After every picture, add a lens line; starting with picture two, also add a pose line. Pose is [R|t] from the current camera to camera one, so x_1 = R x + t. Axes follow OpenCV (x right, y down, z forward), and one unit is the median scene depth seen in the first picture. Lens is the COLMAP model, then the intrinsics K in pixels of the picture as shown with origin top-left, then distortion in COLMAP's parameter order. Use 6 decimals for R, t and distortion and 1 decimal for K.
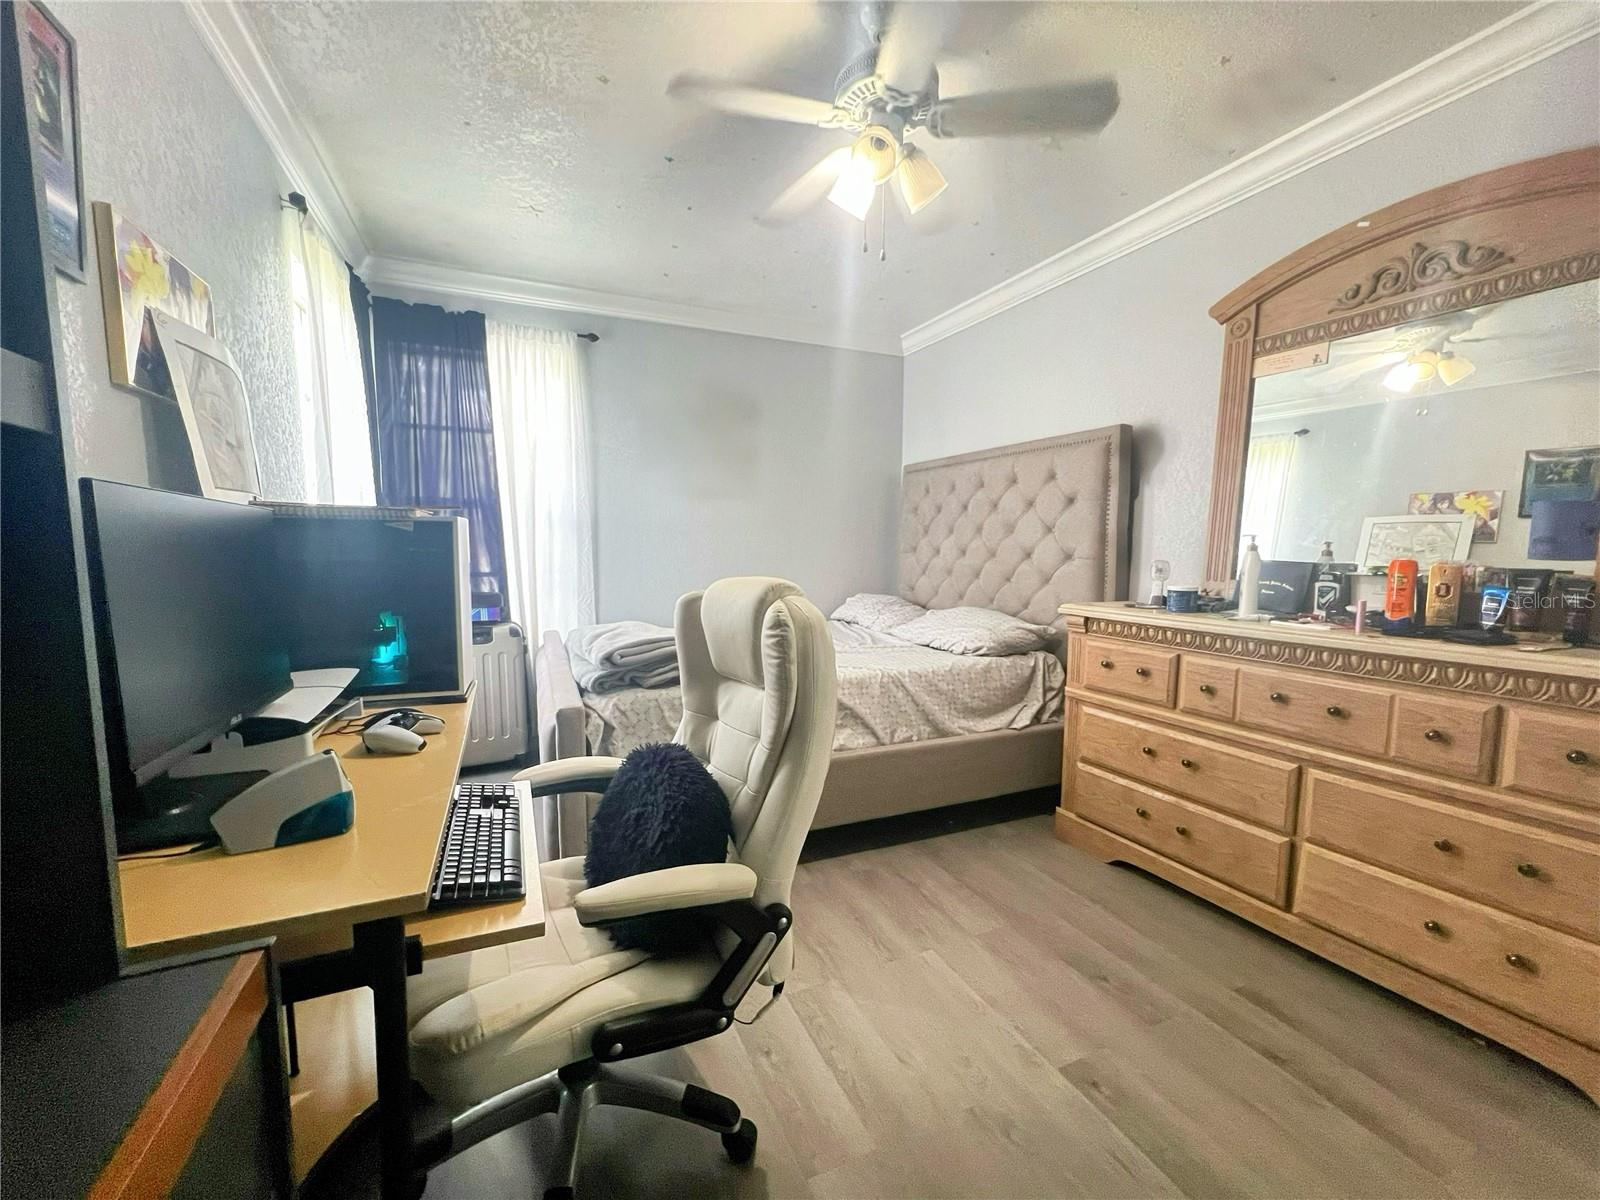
lens RADIAL K [[650.1, 0, 798.9], [0, 650.1, 605.9], [0, 0, 1]] dist [-0.000362, -0.000021]
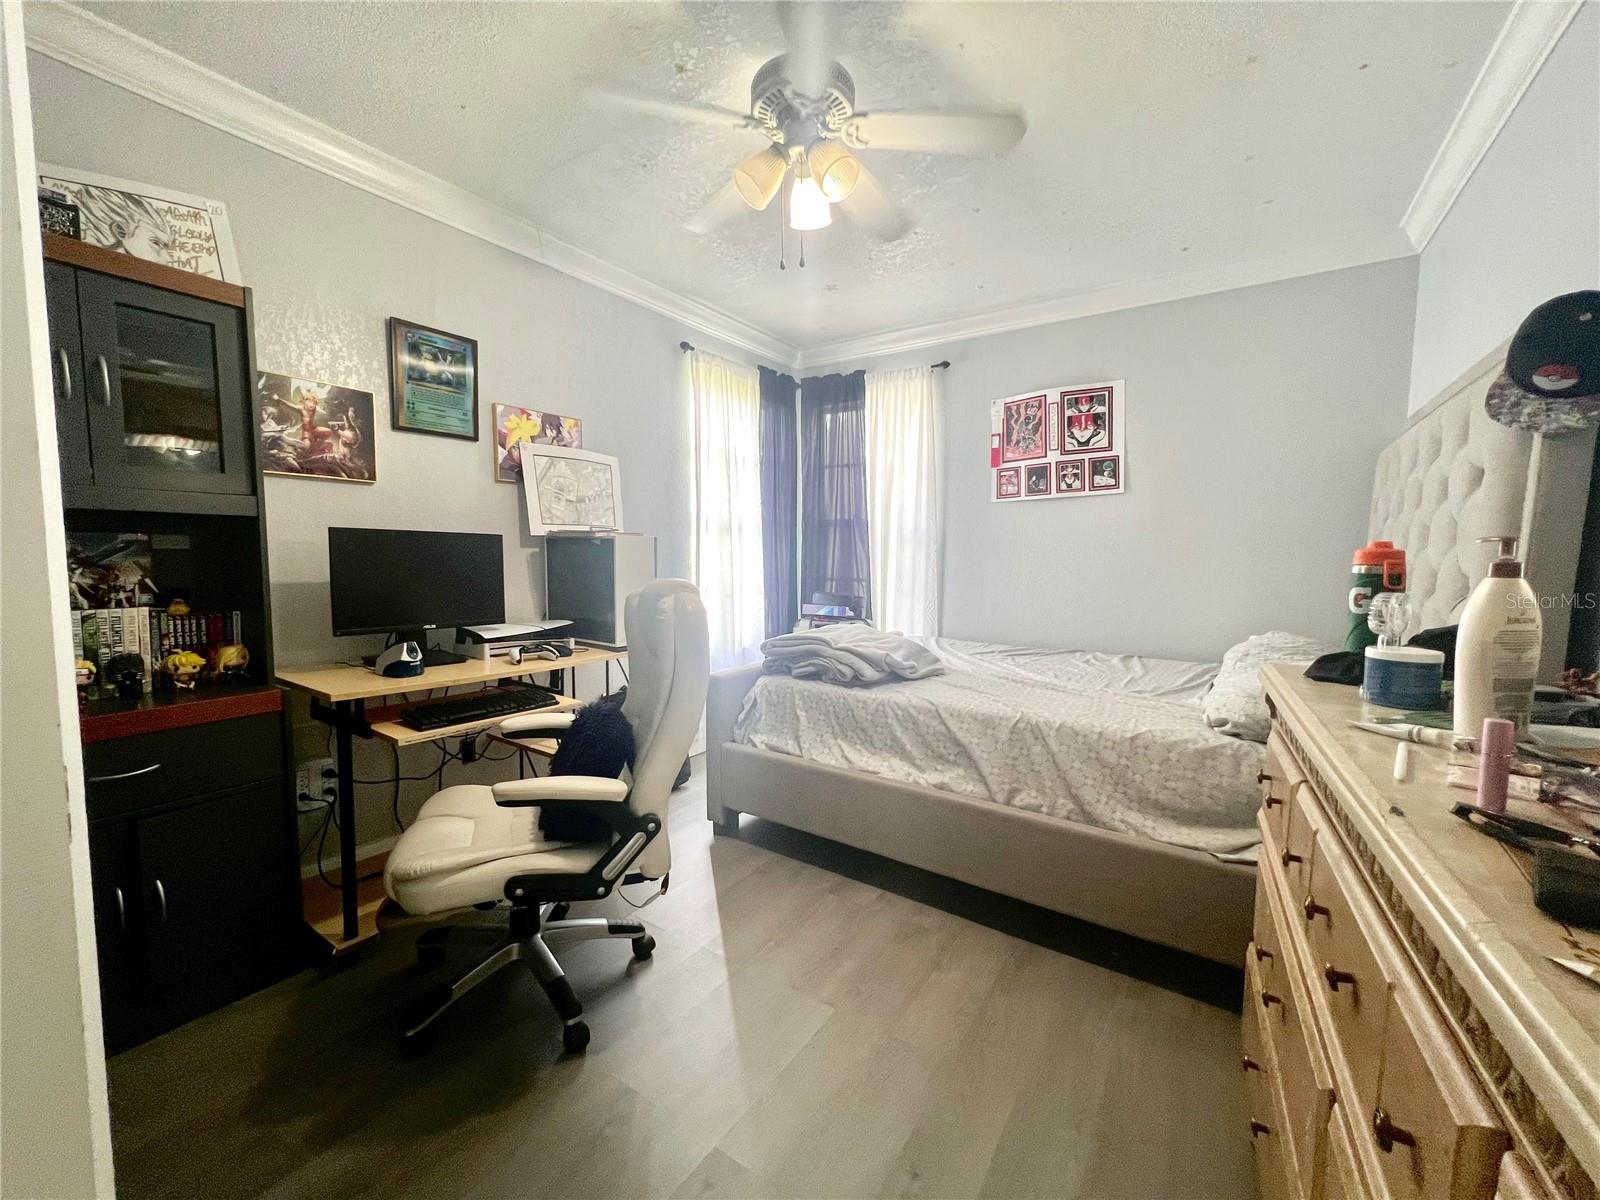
lens RADIAL K [[640.1, 0, 800.3], [0, 640.1, 603.6], [0, 0, 1]] dist [0.001465, 0.001390]
pose [[0.524337, 0.069872, -0.848639, 0.638508], [-0.088355, 0.995712, 0.027390, -0.033129], [0.846915, 0.060620, 0.528262, 0.337204]]
